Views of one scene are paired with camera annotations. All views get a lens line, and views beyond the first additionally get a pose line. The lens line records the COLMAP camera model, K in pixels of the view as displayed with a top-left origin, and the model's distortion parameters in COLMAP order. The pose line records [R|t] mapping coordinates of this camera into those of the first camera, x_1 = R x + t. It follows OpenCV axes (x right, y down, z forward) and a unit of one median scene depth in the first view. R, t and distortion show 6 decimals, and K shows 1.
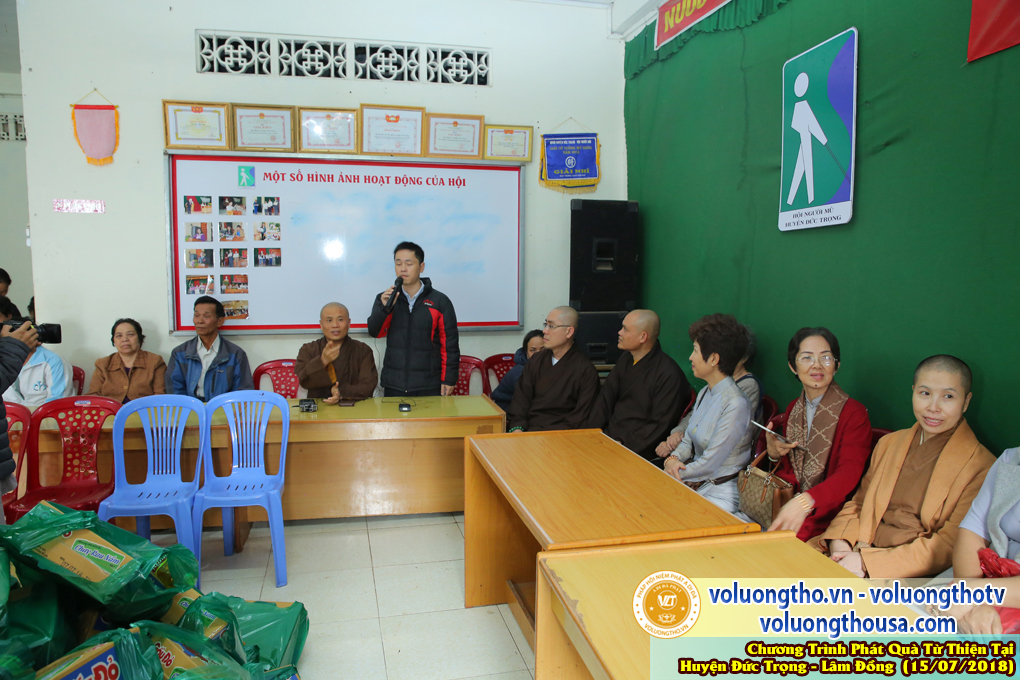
lens RADIAL K [[706.5, 0, 512.4], [0, 706.5, 339.7], [0, 0, 1]] dist [-0.117616, 0.116848]
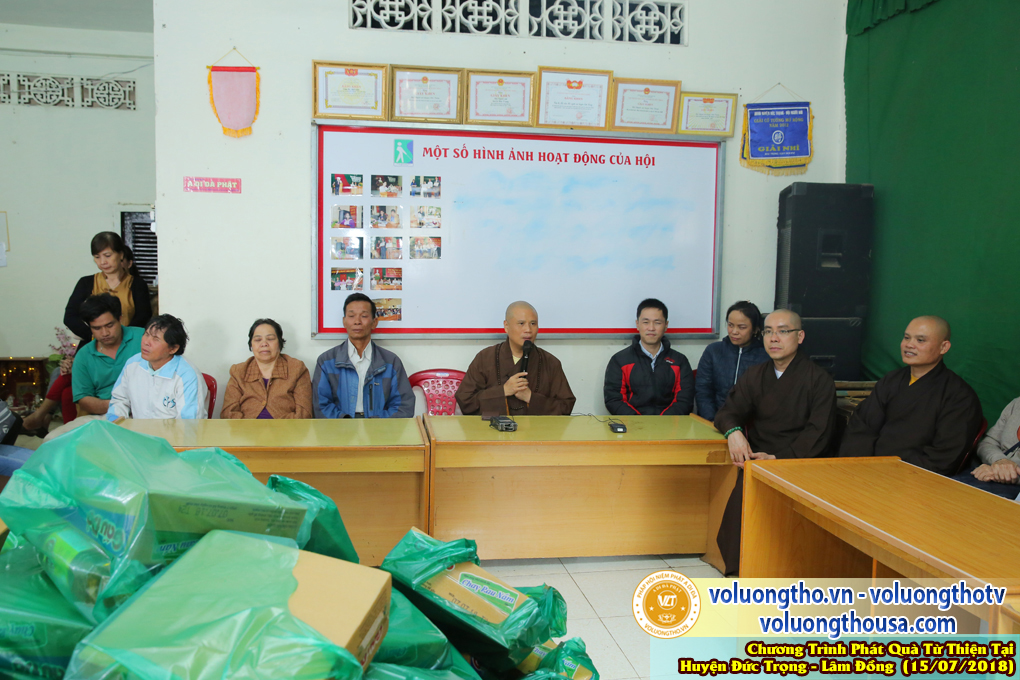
lens RADIAL K [[861.7, 0, 513.0], [0, 861.7, 333.7], [0, 0, 1]] dist [-0.030276, 0.017254]
pose [[0.998108, 0.013996, -0.059876, -0.182934], [-0.015001, 0.999754, -0.016365, 0.001255], [0.059632, 0.017233, 0.998072, -0.033733]]
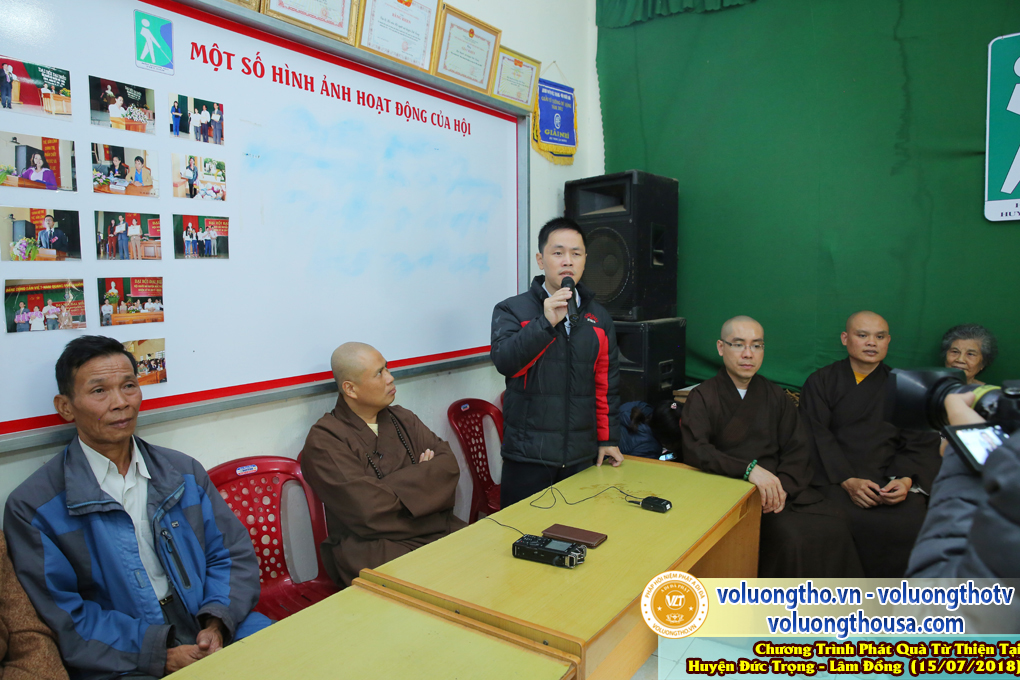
lens RADIAL K [[691.8, 0, 507.0], [0, 691.8, 334.7], [0, 0, 1]] dist [-0.106648, 0.086419]
pose [[0.731625, -0.069863, 0.678118, -0.508762], [0.075991, 0.996893, 0.020718, -0.051745], [-0.677458, 0.036373, 0.734661, 0.562241]]
